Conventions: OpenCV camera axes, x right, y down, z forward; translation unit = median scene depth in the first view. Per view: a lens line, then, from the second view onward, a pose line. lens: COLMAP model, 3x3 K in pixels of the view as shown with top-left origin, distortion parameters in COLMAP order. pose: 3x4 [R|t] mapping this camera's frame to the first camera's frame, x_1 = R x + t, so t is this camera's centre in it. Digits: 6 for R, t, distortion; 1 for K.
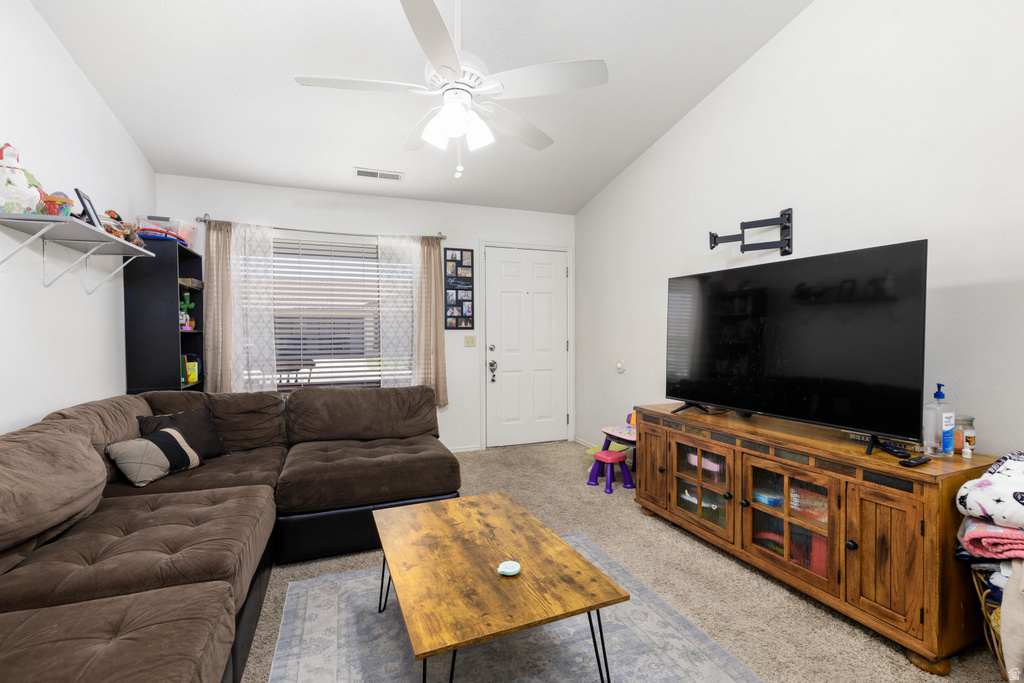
lens RADIAL K [[453.3, 0, 512.0], [0, 453.3, 341.5], [0, 0, 1]] dist [-0.001414, -0.000301]
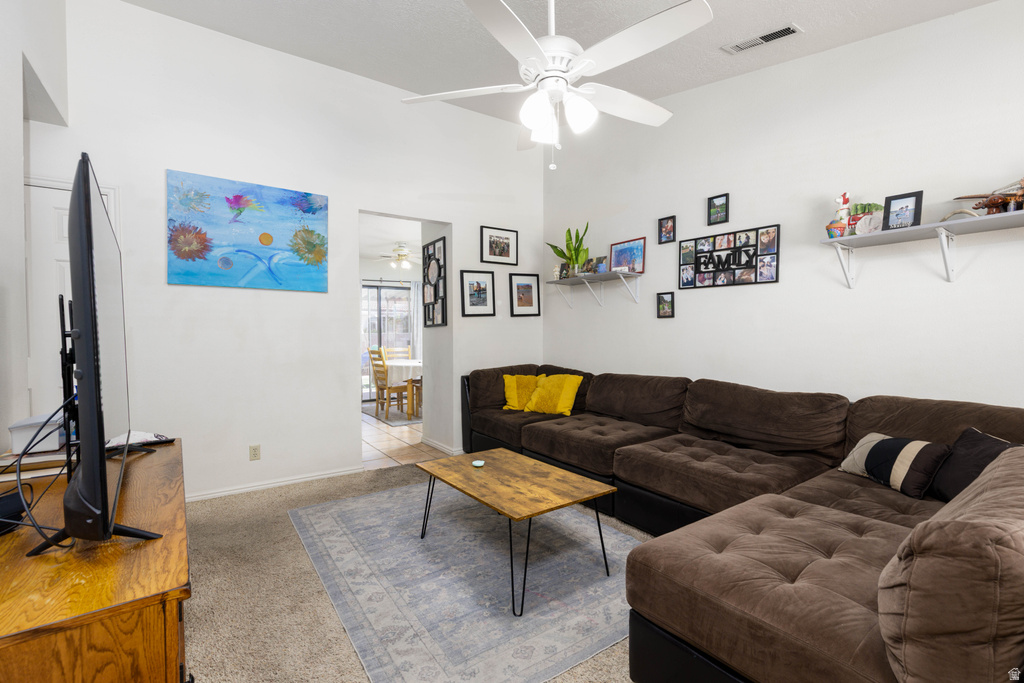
lens RADIAL K [[453.3, 0, 512.0], [0, 453.3, 341.5], [0, 0, 1]] dist [-0.001414, -0.000301]
pose [[-0.971477, 0.015254, -0.236643, 0.233168], [0.007453, 0.999400, 0.033826, -0.034366], [0.237017, 0.031097, -0.971008, 2.274008]]
